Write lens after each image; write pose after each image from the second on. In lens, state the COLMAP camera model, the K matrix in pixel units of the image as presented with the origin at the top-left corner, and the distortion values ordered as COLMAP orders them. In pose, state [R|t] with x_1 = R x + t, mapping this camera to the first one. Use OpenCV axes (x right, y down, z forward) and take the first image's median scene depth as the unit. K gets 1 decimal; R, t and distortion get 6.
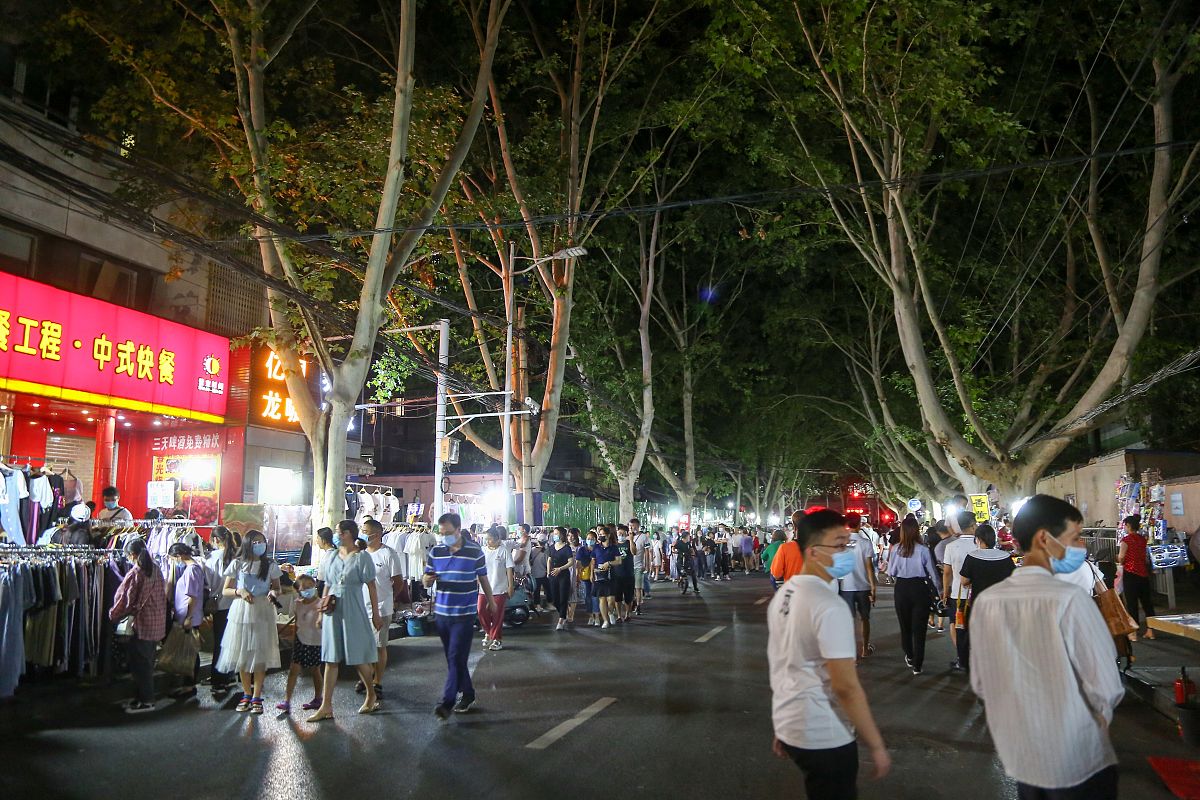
lens RADIAL K [[819.3, 0, 598.0], [0, 819.3, 400.6], [0, 0, 1]] dist [0.001516, 0.000240]
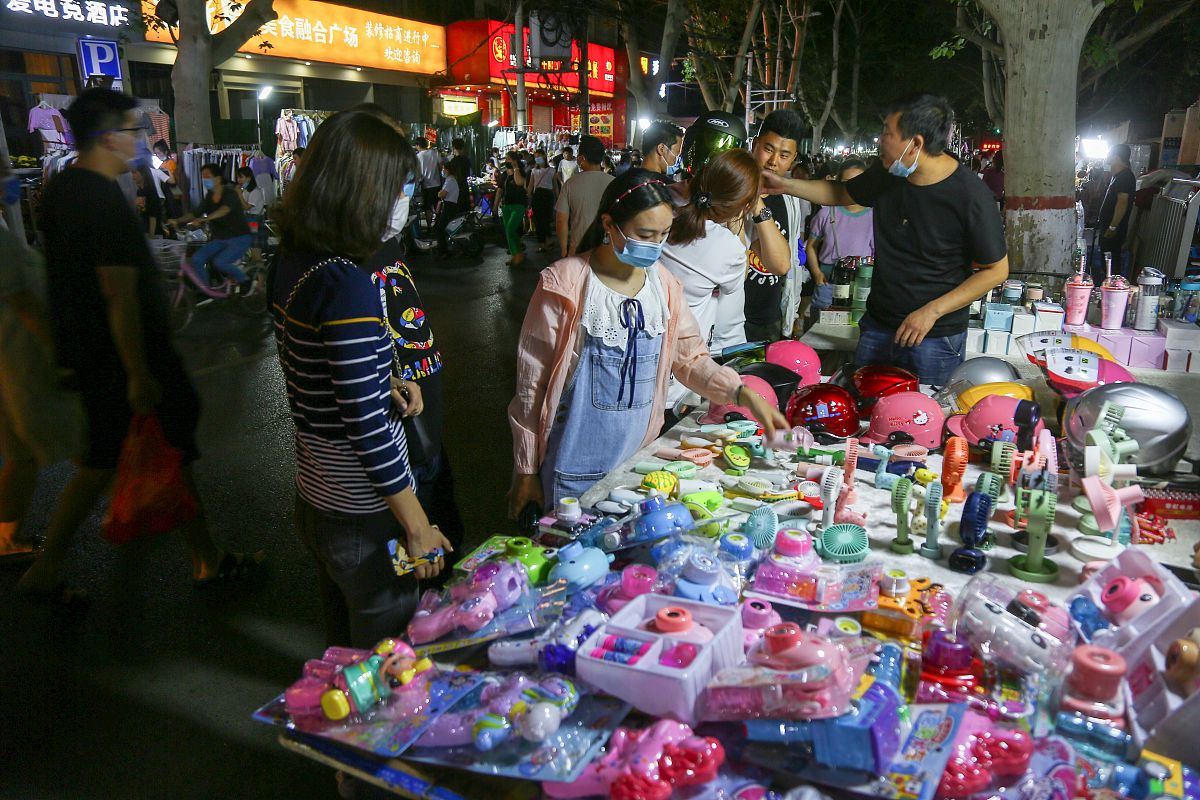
lens RADIAL K [[819.3, 0, 598.7], [0, 819.3, 401.8], [0, 0, 1]] dist [0.001516, 0.000240]
pose [[0.989219, 0.046862, -0.138741, -0.162138], [0.017774, 0.901991, 0.431390, -0.139882], [0.145359, -0.429205, 0.891434, -0.918763]]
